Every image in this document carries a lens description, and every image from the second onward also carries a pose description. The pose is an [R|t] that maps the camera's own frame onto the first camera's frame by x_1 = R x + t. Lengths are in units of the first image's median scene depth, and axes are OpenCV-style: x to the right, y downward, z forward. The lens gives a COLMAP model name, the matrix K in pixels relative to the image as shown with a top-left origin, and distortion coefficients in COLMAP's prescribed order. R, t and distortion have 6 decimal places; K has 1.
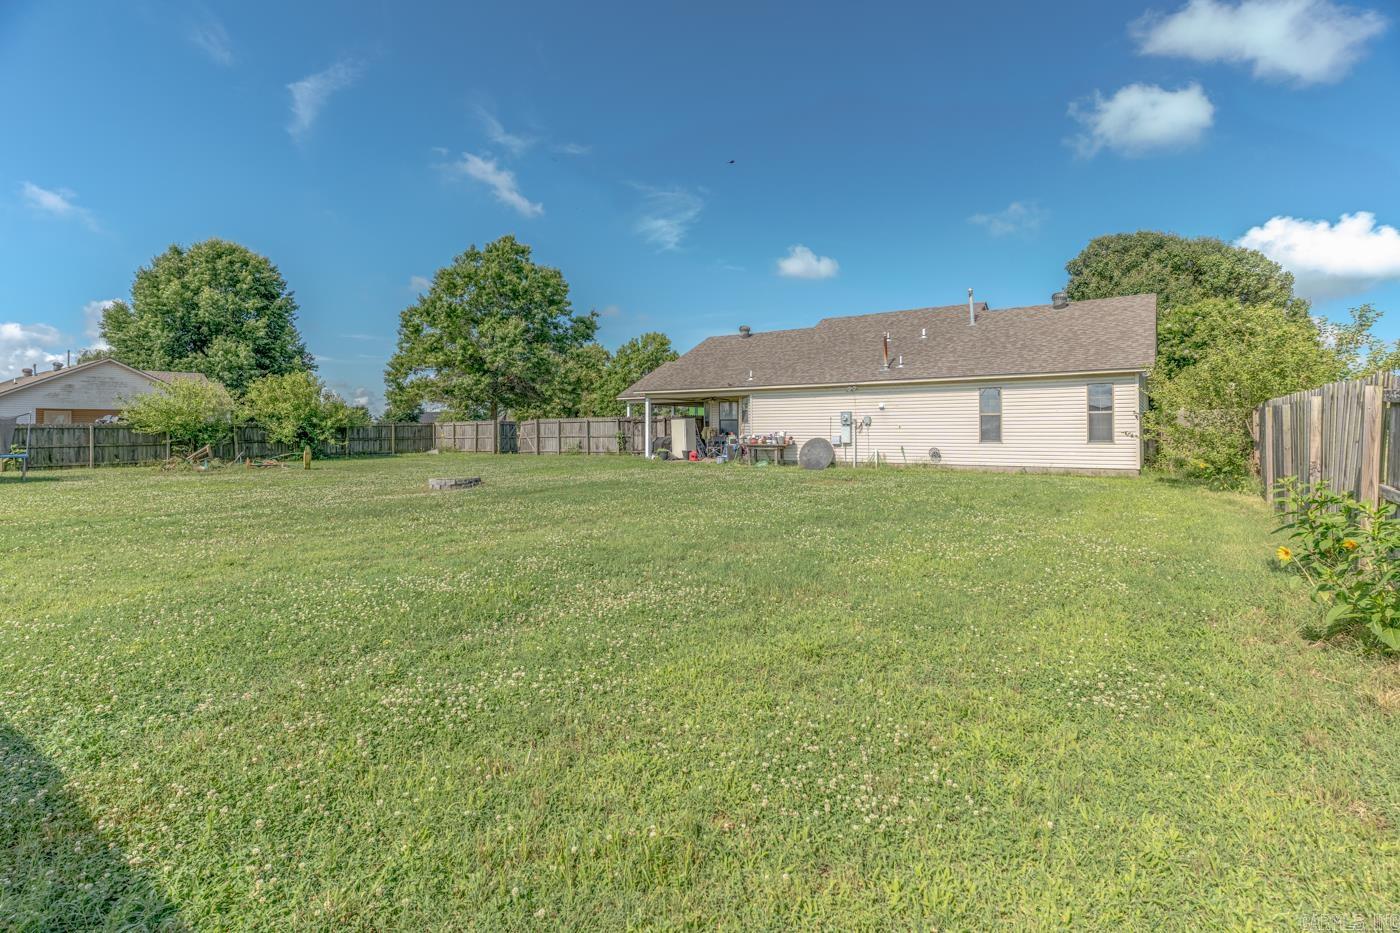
lens RADIAL K [[685.9, 0, 705.4], [0, 685.9, 435.9], [0, 0, 1]] dist [0.003150, -0.000249]
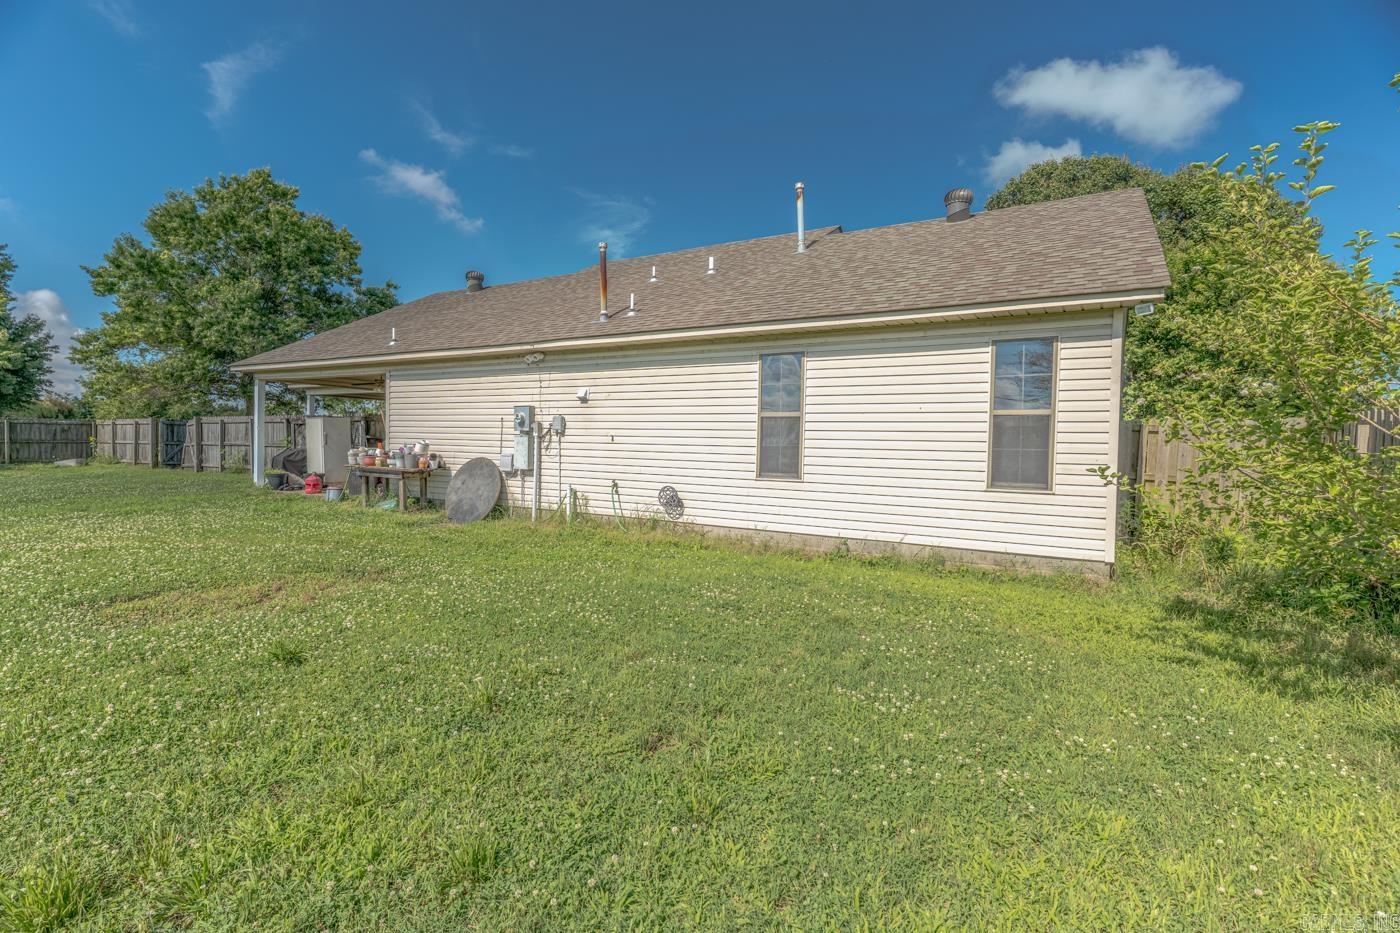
lens RADIAL K [[659.0, 0, 700.0], [0, 659.0, 466.5], [0, 0, 1]] dist [-0.000243, -0.000129]
pose [[0.997903, 0.024021, 0.060108, 0.288947], [-0.025496, 0.999389, 0.023894, -0.006071], [-0.059498, -0.025377, 0.997906, 0.496566]]
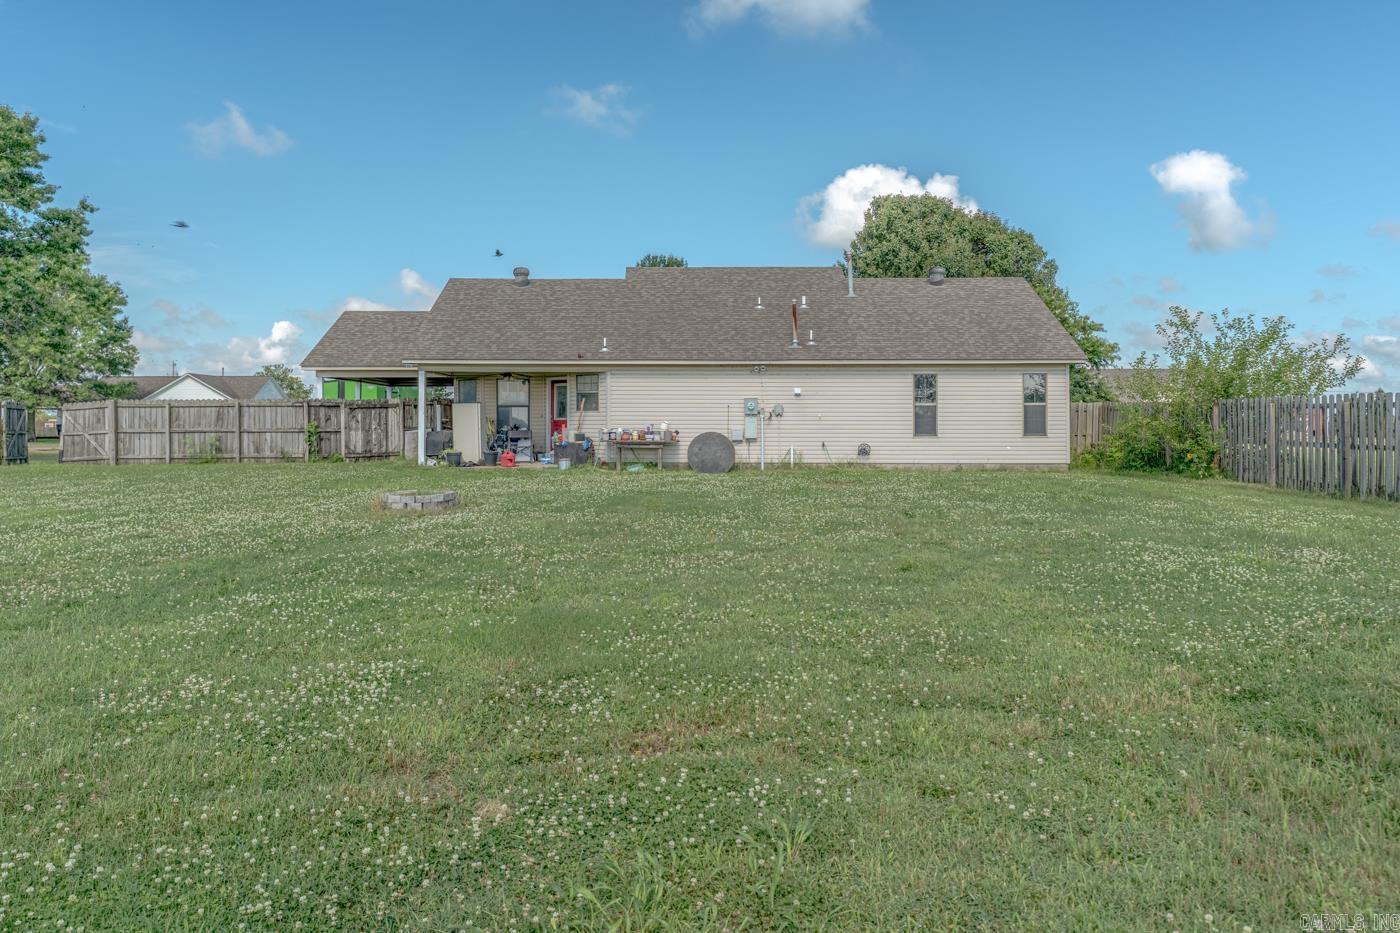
lens RADIAL K [[1063.4, 0, 700.0], [0, 1063.4, 466.5], [0, 0, 1]] dist [0.034666, -0.000200]
pose [[0.828100, -0.016660, 0.560333, -0.492941], [0.000351, 0.999574, 0.029200, 0.006518], [-0.560581, -0.023984, 0.827752, 0.033576]]
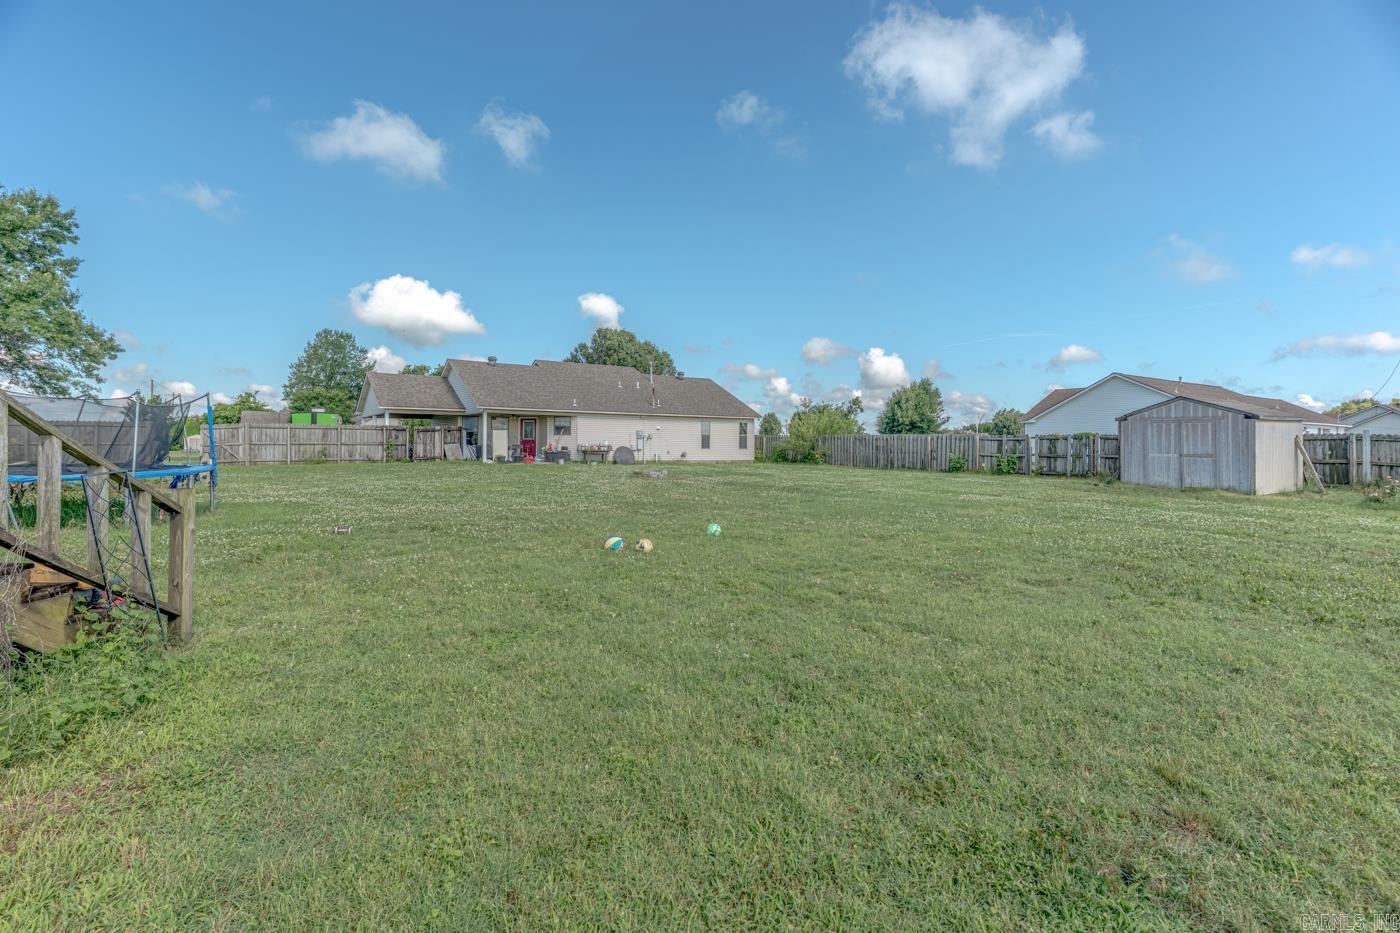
lens RADIAL K [[685.9, 0, 705.4], [0, 685.9, 435.9], [0, 0, 1]] dist [0.003150, -0.000249]
pose [[0.356613, 0.021687, 0.934000, -1.224655], [-0.001939, 0.999746, -0.022473, 0.014337], [-0.934250, 0.006203, 0.356564, 0.247563]]
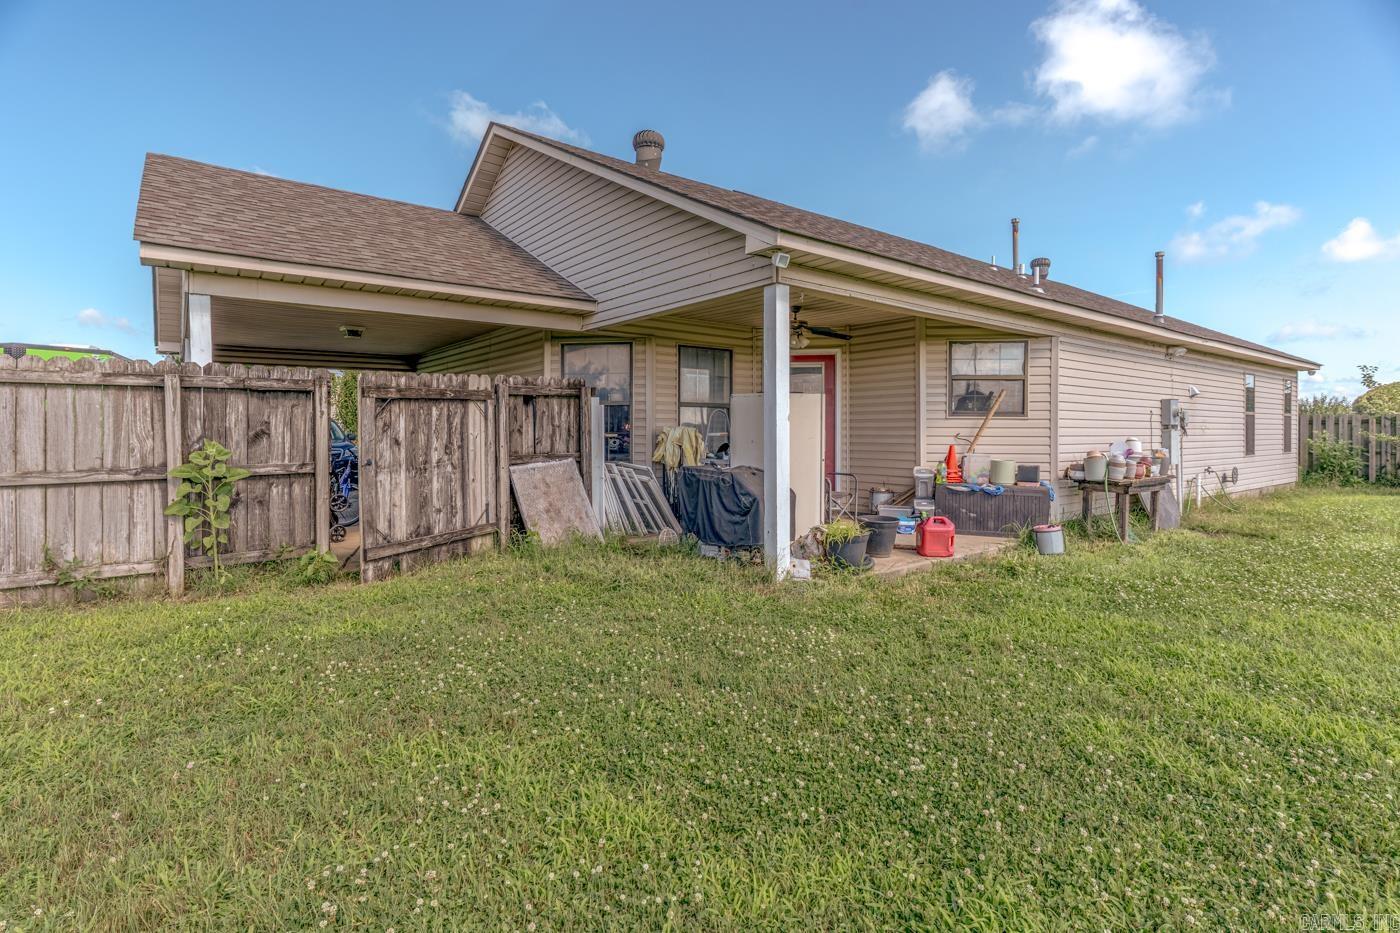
lens RADIAL K [[685.9, 0, 705.4], [0, 685.9, 435.9], [0, 0, 1]] dist [0.003150, -0.000249]
pose [[0.310641, 0.000377, 0.950527, -0.330647], [0.006699, 0.999974, -0.002585, -0.010518], [-0.950504, 0.007170, 0.310630, 1.101217]]
